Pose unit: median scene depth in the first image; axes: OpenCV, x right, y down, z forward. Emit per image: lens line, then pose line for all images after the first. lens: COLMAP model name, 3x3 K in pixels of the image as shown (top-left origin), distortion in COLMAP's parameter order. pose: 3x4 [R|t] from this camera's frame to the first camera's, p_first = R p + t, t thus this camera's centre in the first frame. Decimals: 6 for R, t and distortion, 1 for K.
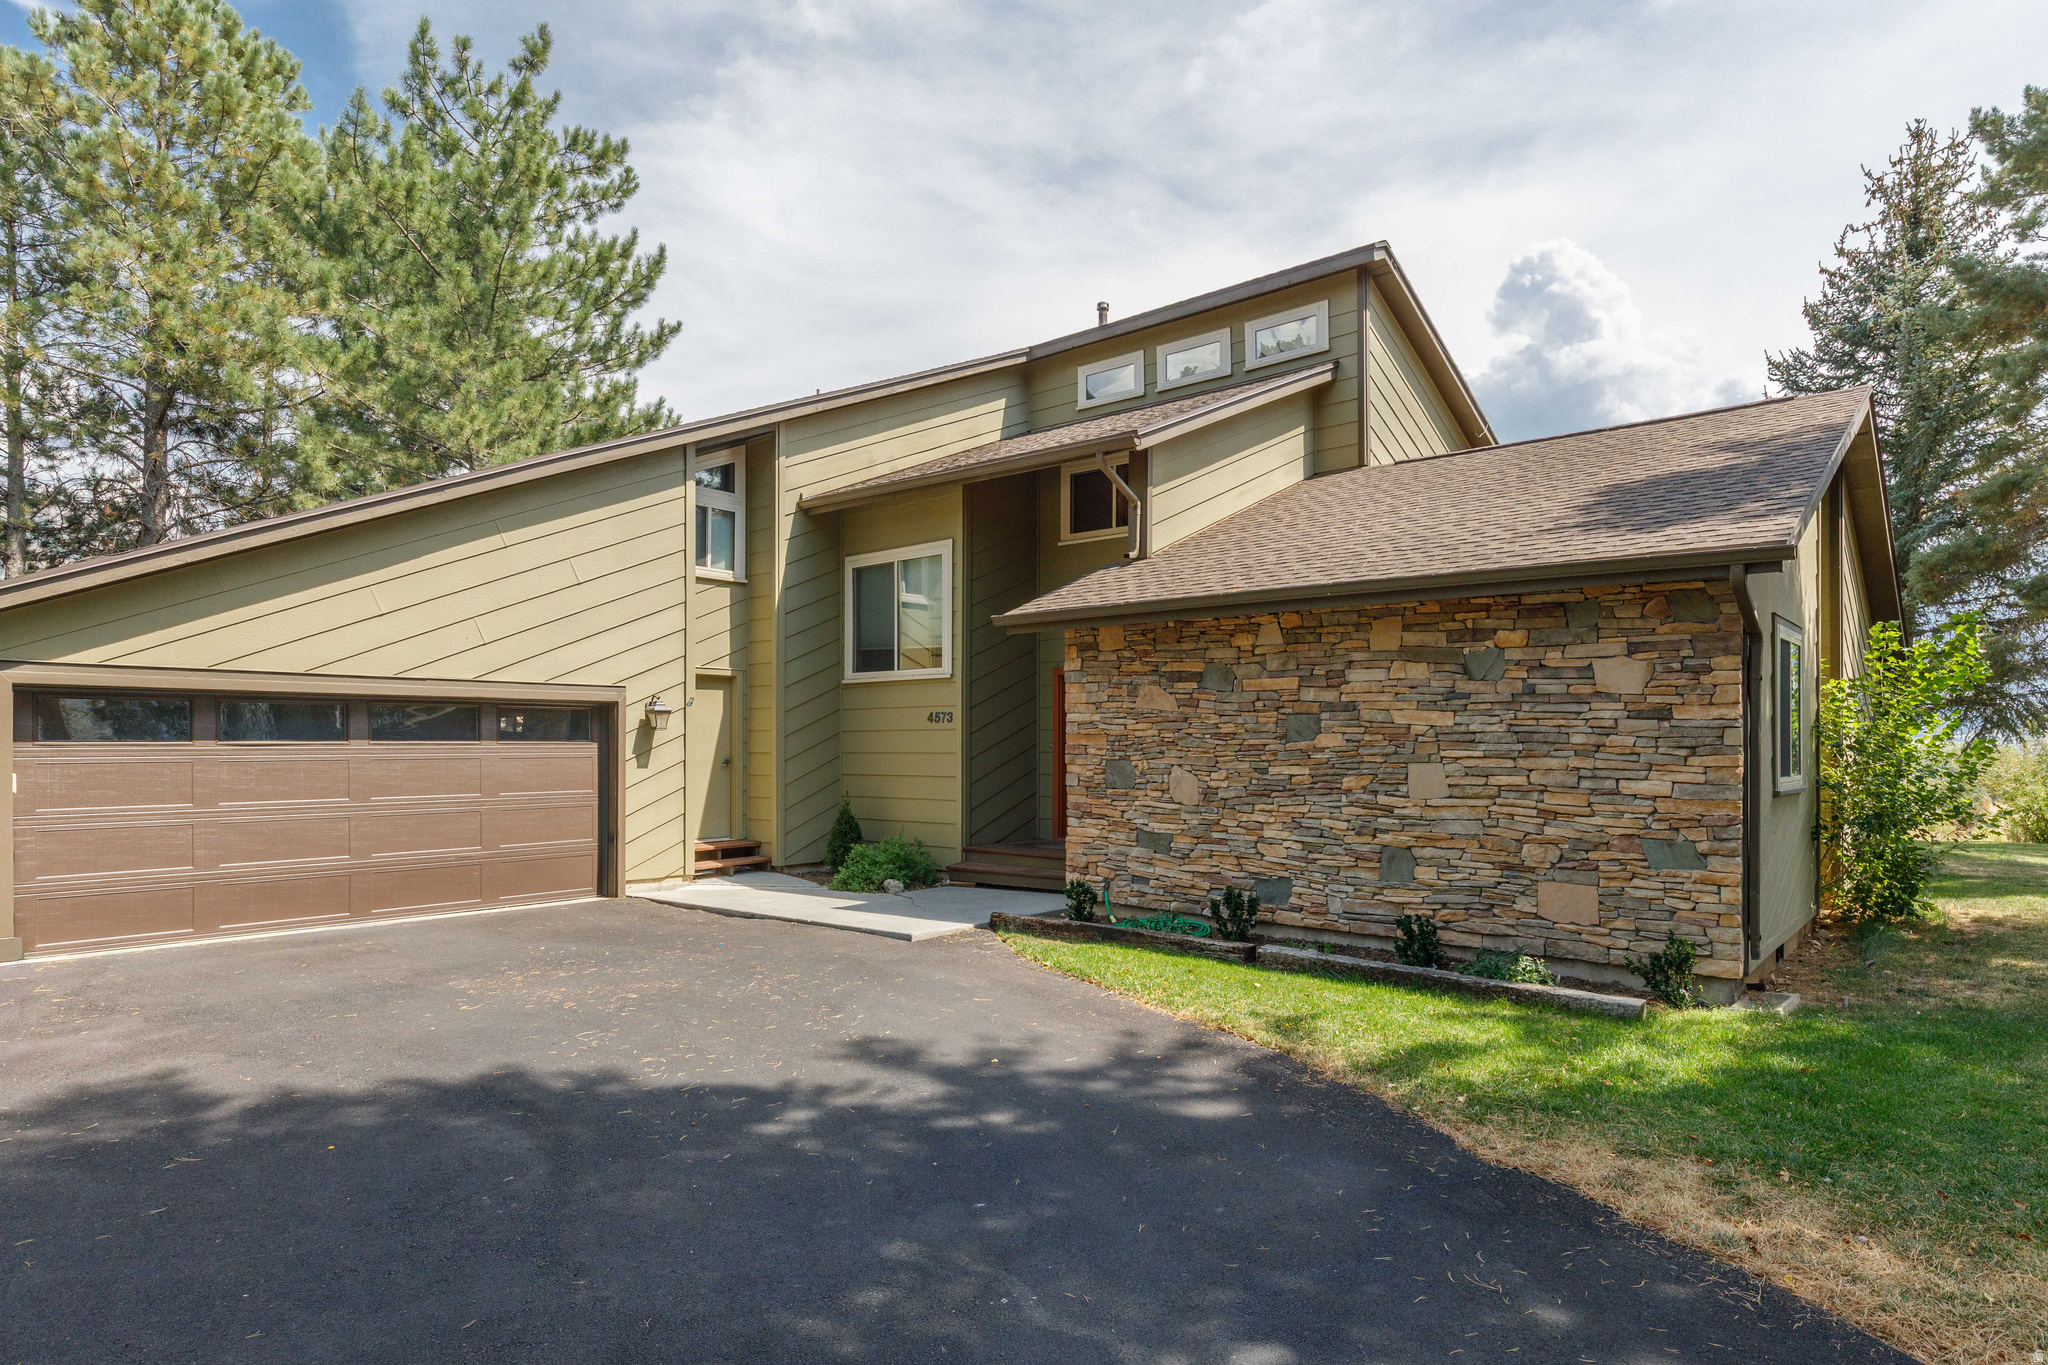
lens RADIAL K [[1085.7, 0, 1031.2], [0, 1085.7, 730.5], [0, 0, 1]] dist [0.000402, 0.000320]
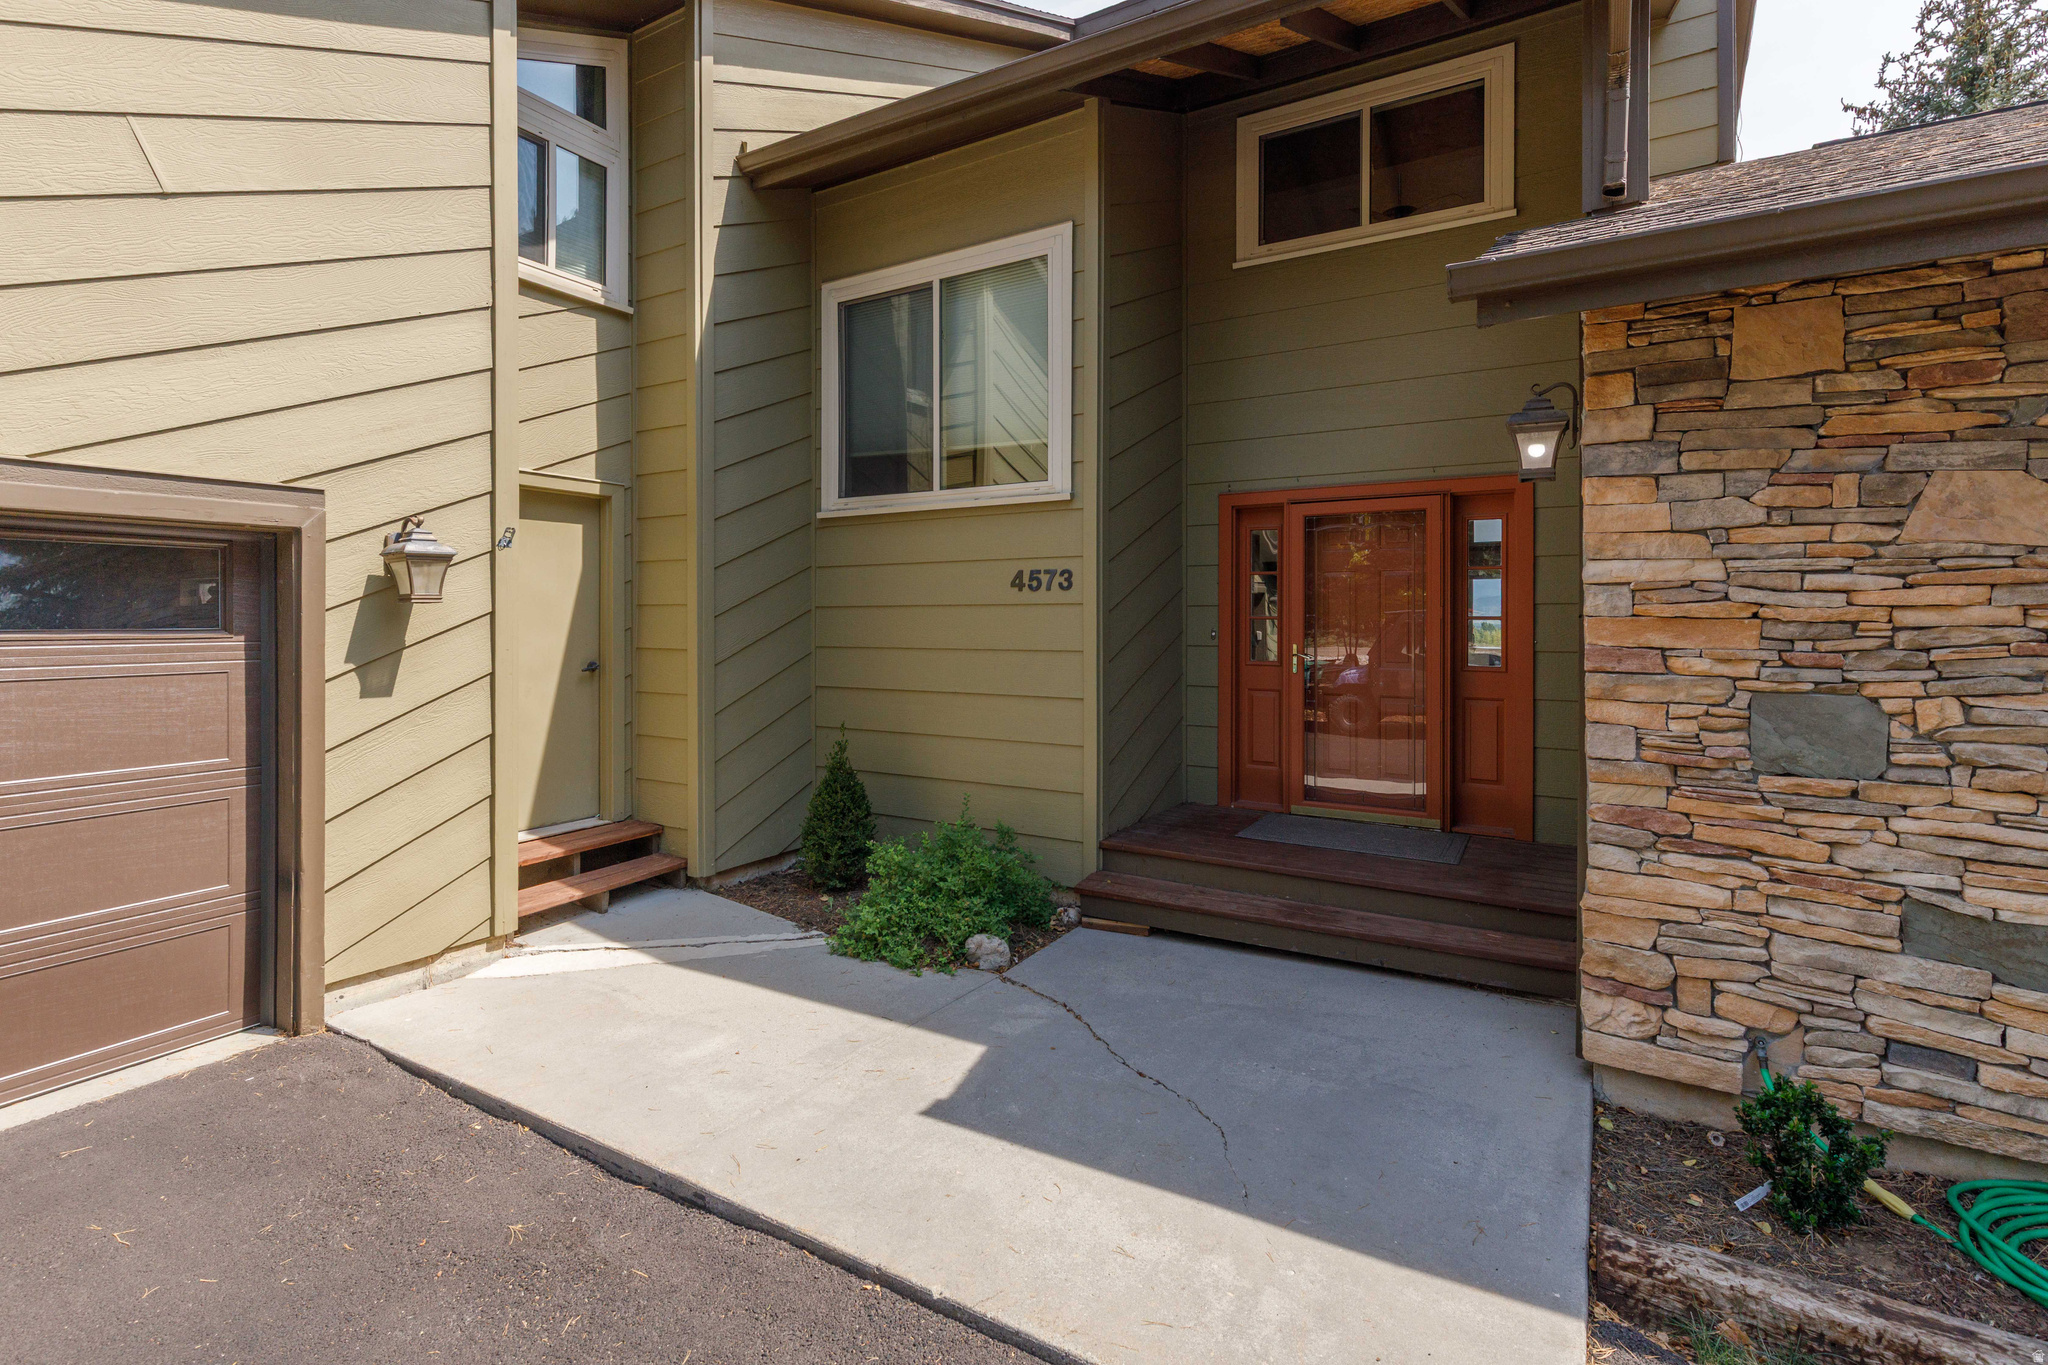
lens RADIAL K [[933.3, 0, 1014.8], [0, 933.3, 619.4], [0, 0, 1]] dist [0.003859, 0.000838]
pose [[0.986376, 0.000631, 0.164505, -0.171028], [-0.002962, 0.999899, 0.013926, 0.000185], [-0.164479, -0.014223, 0.986278, 0.585892]]
